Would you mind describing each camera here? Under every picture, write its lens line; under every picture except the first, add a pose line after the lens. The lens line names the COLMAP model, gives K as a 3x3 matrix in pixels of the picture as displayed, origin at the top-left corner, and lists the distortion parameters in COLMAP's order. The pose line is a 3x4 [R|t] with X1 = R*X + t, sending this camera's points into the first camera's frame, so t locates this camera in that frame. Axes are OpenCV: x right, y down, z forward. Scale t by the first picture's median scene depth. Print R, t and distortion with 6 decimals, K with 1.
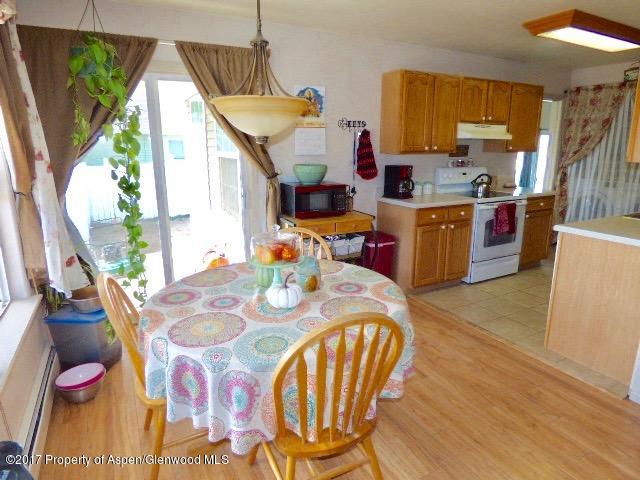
lens RADIAL K [[390.8, 0, 320.0], [0, 390.8, 240.0], [0, 0, 1]] dist [-0.043240, 0.001284]
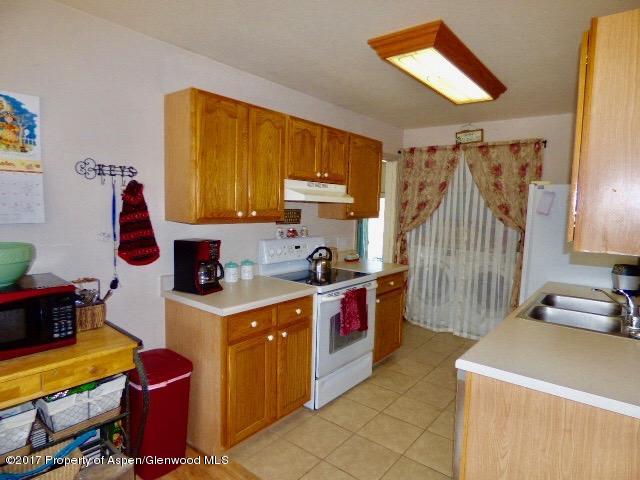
lens RADIAL K [[382.3, 0, 320.0], [0, 382.3, 240.0], [0, 0, 1]] dist [-0.004031, -0.000316]
pose [[0.916936, -0.007817, 0.398958, 0.132413], [0.064711, 0.989487, -0.129339, -0.095408], [-0.393753, 0.144412, 0.907802, 0.350235]]
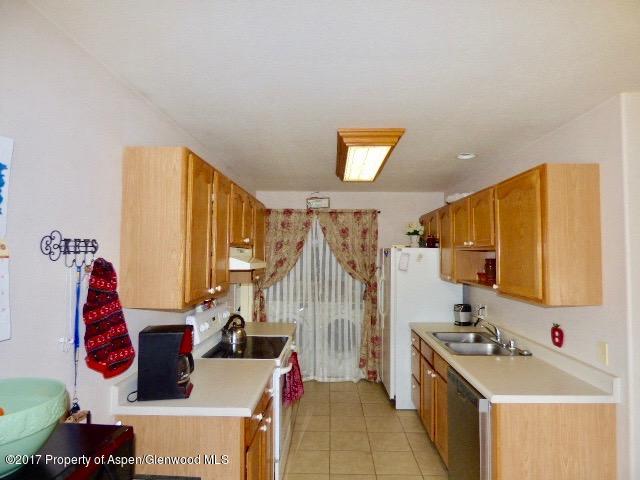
lens RADIAL K [[382.3, 0, 320.0], [0, 382.3, 240.0], [0, 0, 1]] dist [-0.004031, -0.000316]
pose [[0.500910, 0.040388, 0.864557, -0.118505], [0.200795, 0.966233, -0.161476, -0.174230], [-0.841885, 0.254484, 0.475886, 0.547420]]
